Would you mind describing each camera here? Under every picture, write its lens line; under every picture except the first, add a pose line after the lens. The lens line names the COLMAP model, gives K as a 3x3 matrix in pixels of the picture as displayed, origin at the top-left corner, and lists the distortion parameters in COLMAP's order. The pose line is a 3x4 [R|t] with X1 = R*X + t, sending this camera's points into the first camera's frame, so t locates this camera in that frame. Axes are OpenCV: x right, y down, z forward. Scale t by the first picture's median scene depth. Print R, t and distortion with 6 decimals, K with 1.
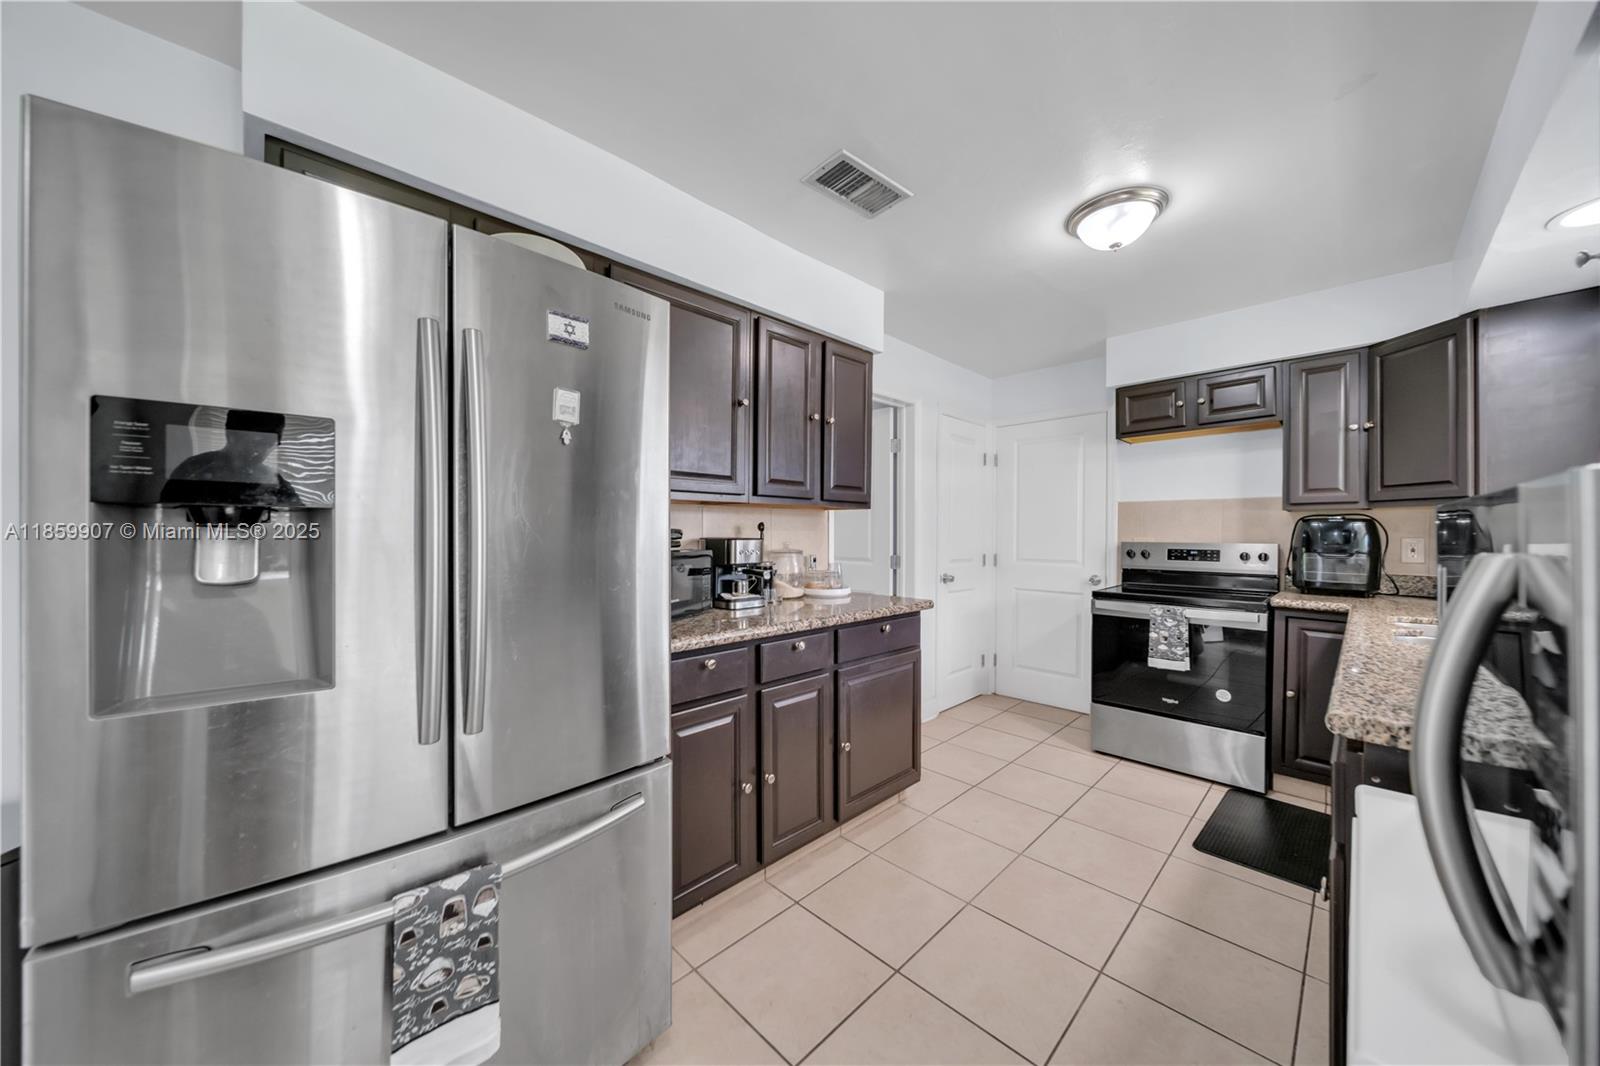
lens RADIAL K [[554.7, 0, 800.8], [0, 554.7, 534.4], [0, 0, 1]] dist [0.001968, -0.001015]
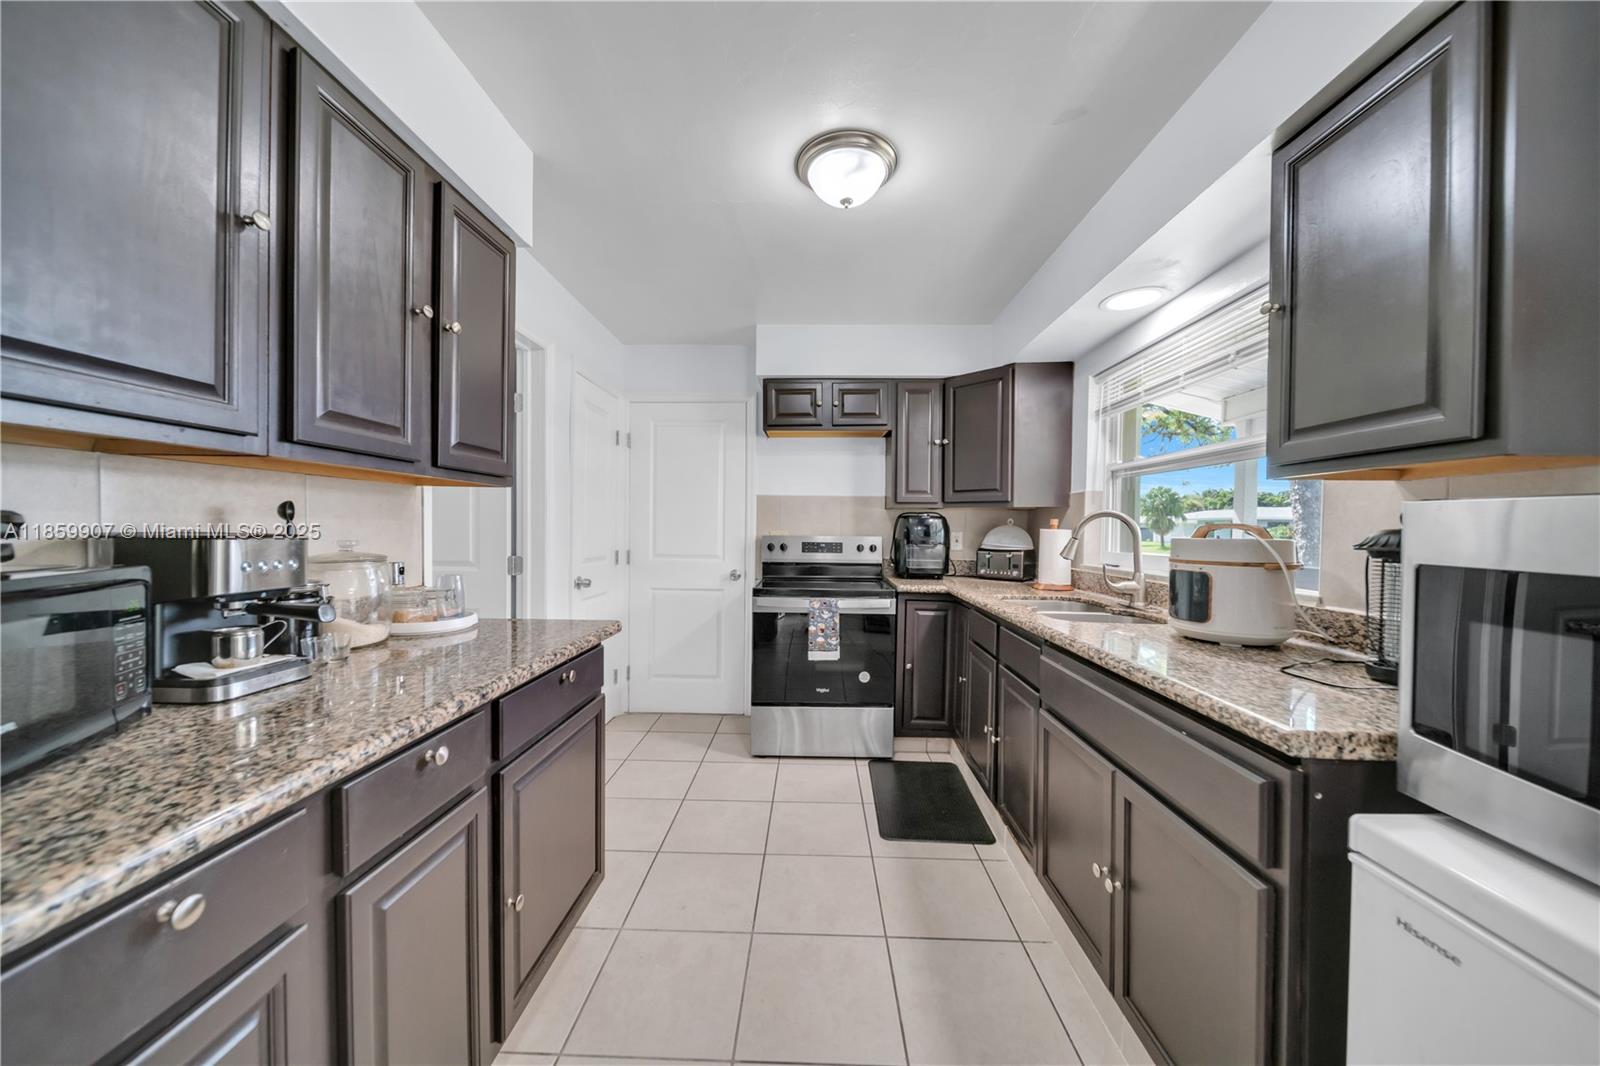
lens RADIAL K [[554.7, 0, 801.1], [0, 554.7, 537.0], [0, 0, 1]] dist [0.001968, -0.001015]
pose [[0.723987, -0.007920, 0.689768, -0.076985], [-0.004922, 0.999849, 0.016646, -0.000631], [-0.689796, -0.015447, 0.723839, 0.317257]]
